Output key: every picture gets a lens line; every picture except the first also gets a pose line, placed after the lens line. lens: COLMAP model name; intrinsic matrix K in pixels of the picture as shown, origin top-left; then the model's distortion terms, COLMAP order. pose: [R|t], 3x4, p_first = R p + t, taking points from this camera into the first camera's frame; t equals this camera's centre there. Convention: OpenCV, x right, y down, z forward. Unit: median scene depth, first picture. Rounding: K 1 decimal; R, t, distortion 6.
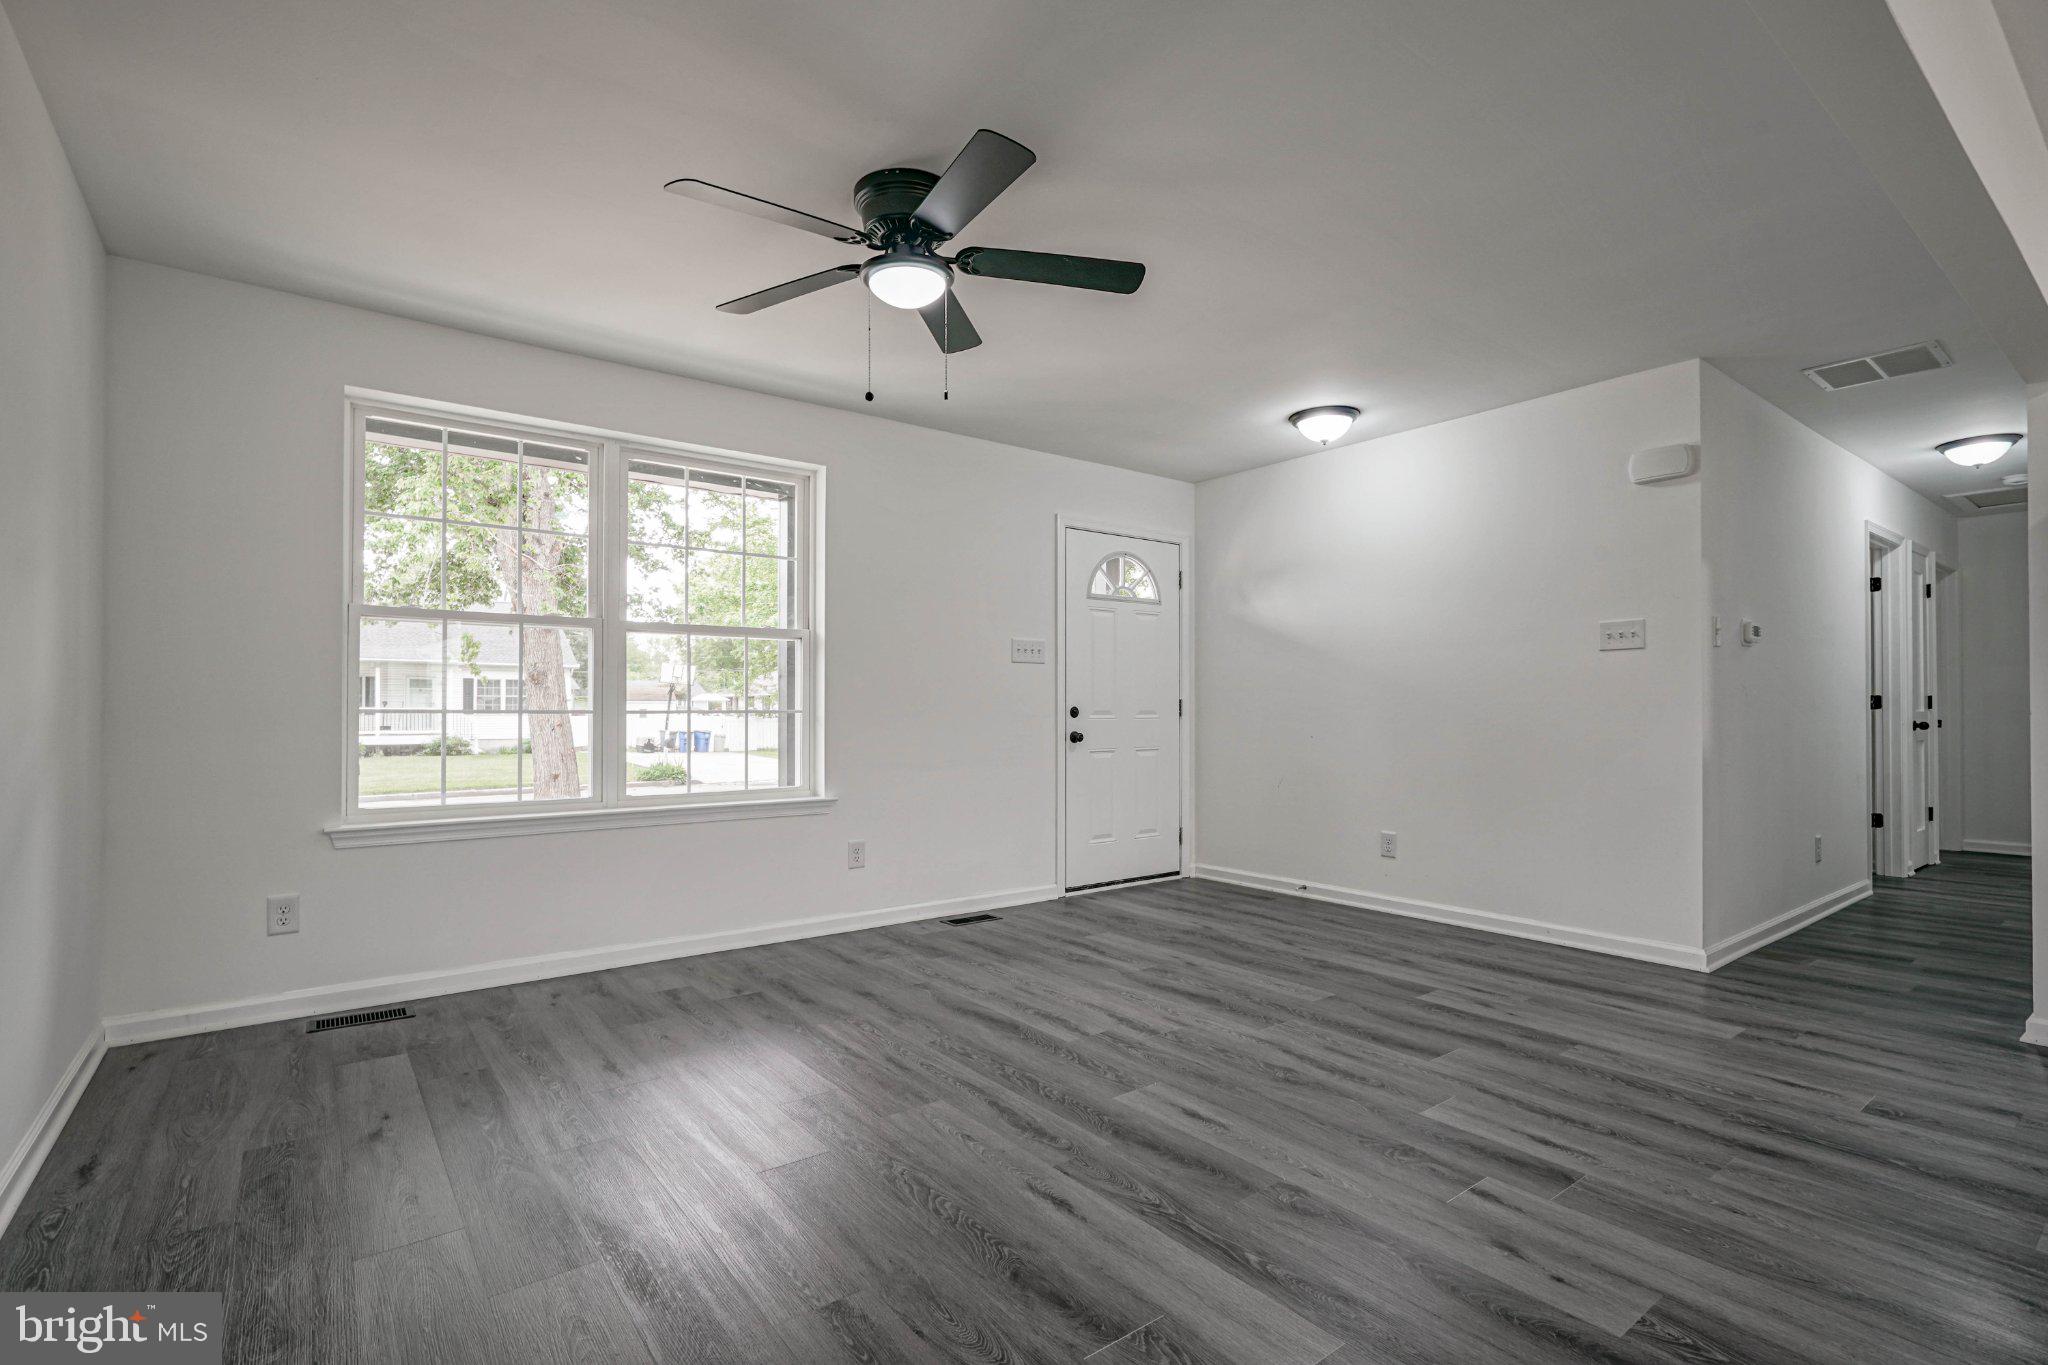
lens RADIAL K [[952.9, 0, 1066.9], [0, 952.9, 706.6], [0, 0, 1]] dist [-0.003088, 0.000376]
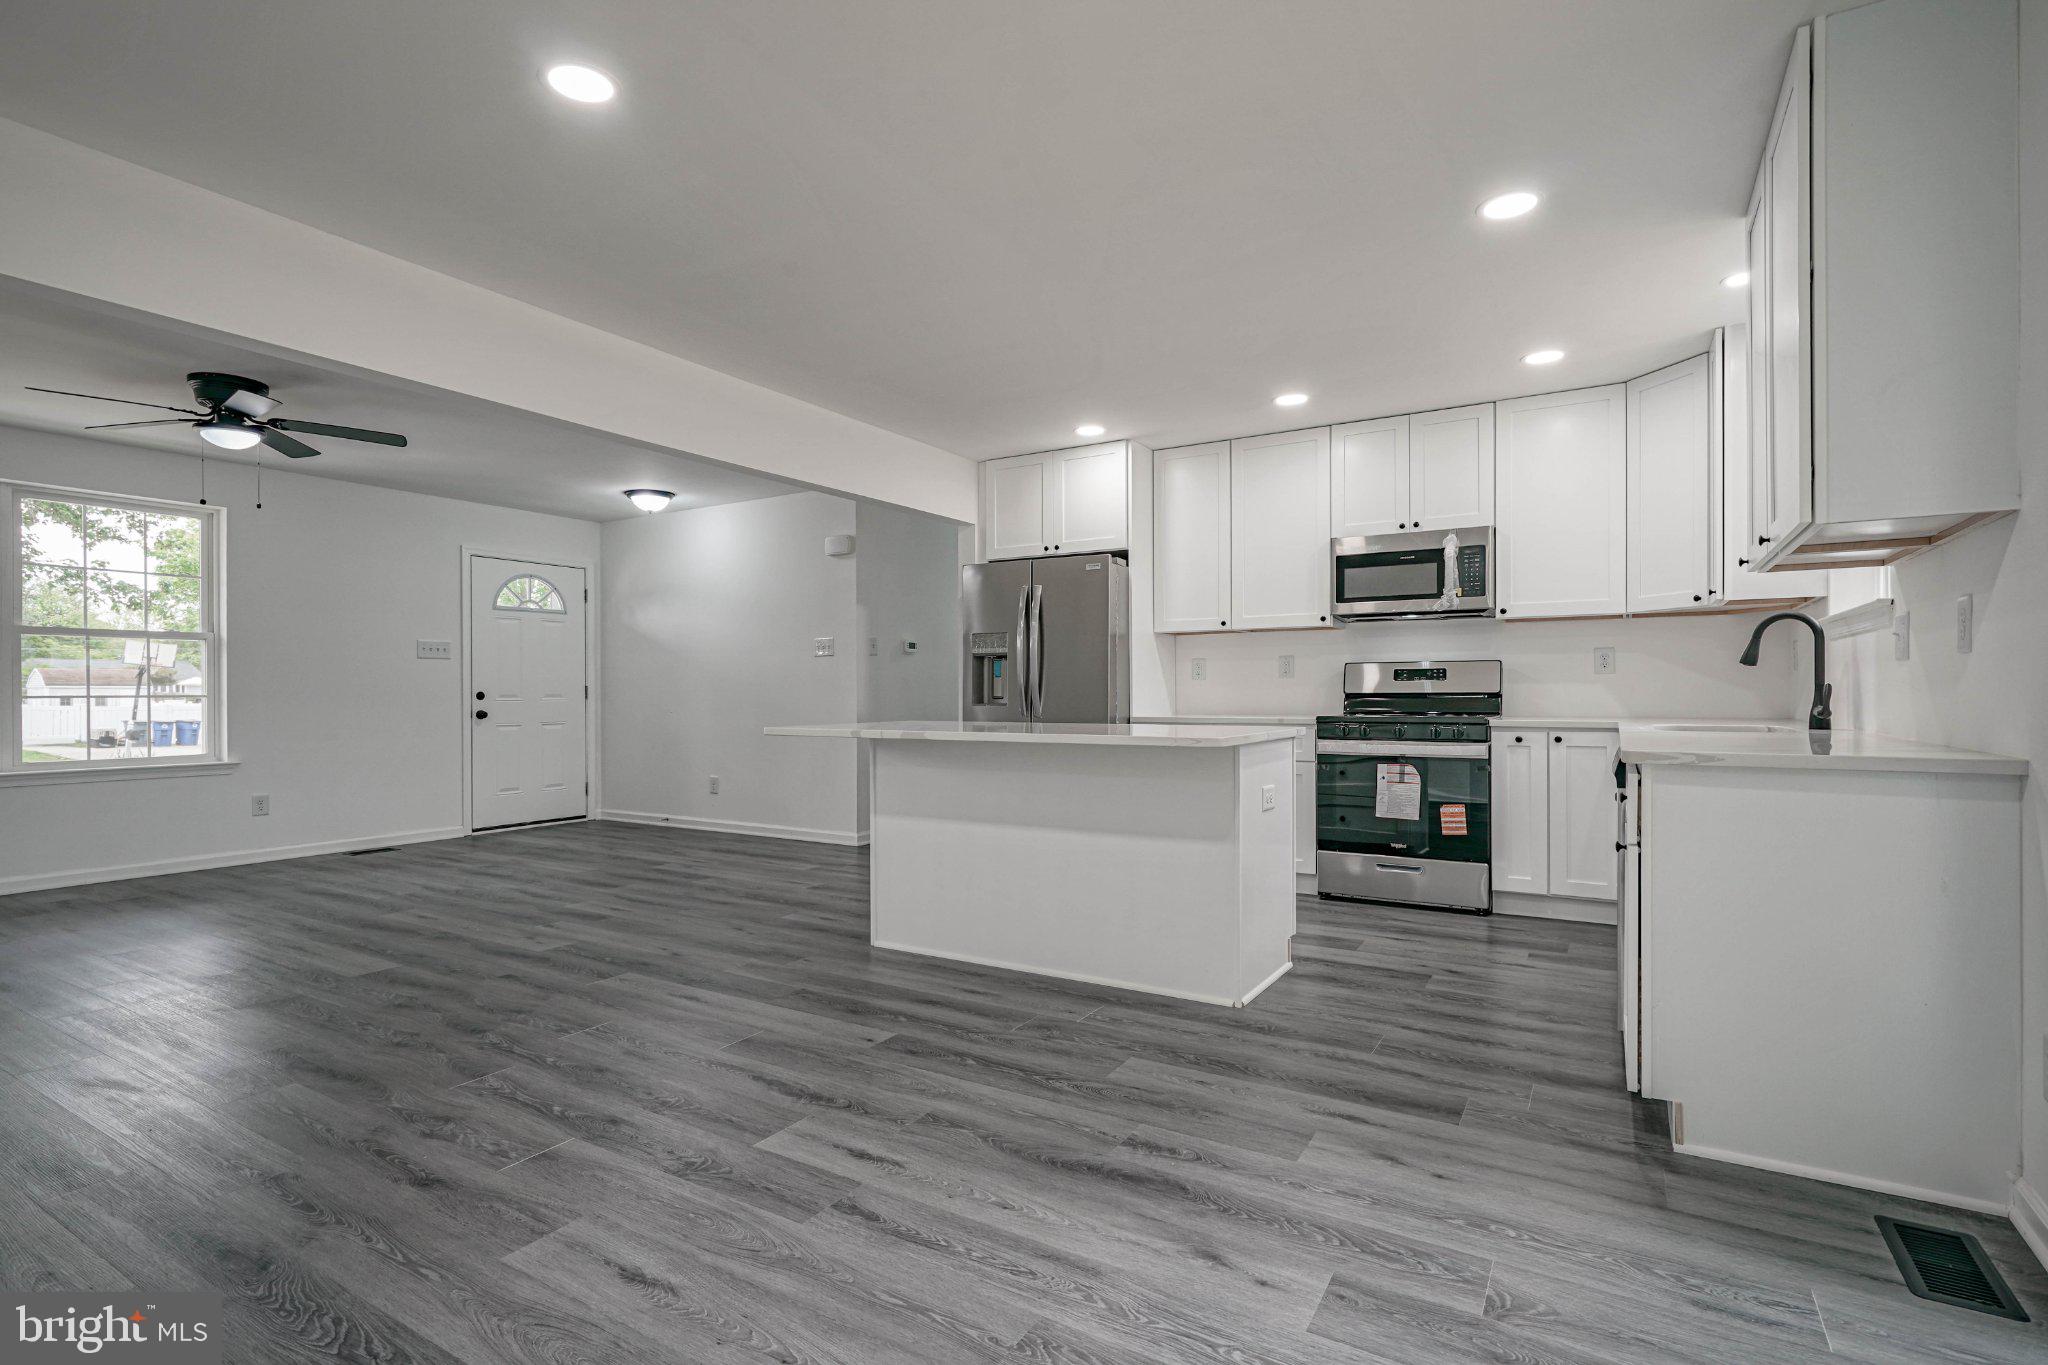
lens RADIAL K [[938.4, 0, 1037.8], [0, 938.4, 695.9], [0, 0, 1]] dist [0.001113, 0.000301]
pose [[0.935267, -0.004034, 0.353921, 0.337978], [0.002089, 0.999981, 0.005876, 0.000125], [-0.353937, -0.004756, 0.935257, -0.612965]]
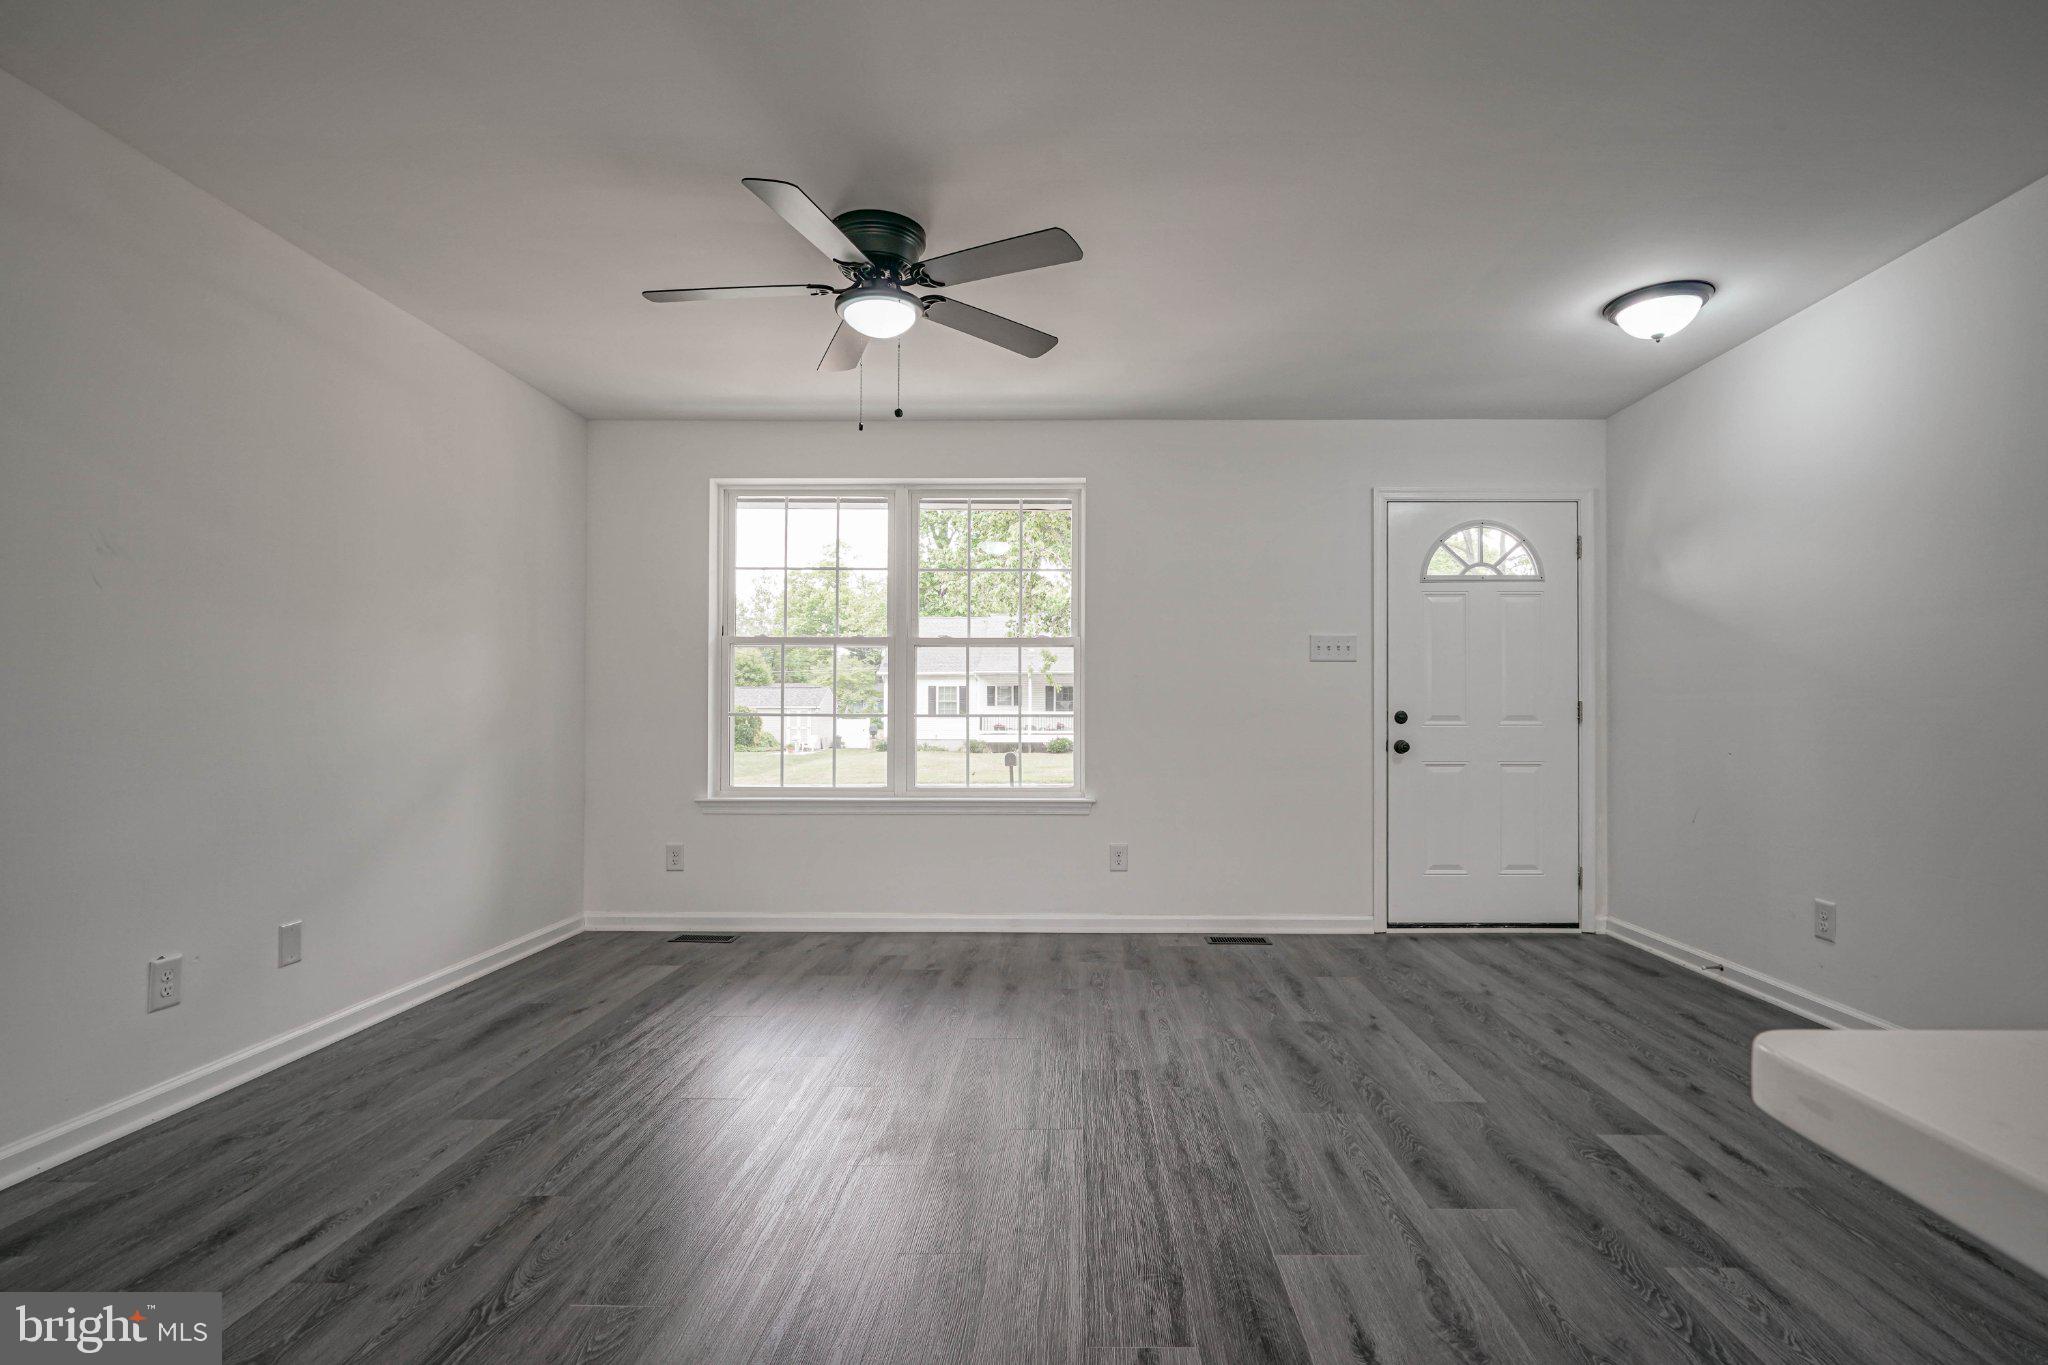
lens RADIAL K [[984.3, 0, 1077.3], [0, 984.3, 703.0], [0, 0, 1]] dist [0.000105, 0.000401]
pose [[0.780077, -0.004844, -0.625664, 0.416697], [0.000373, 0.999973, -0.007277, -0.000651], [0.625683, 0.005443, 0.780058, 0.168015]]
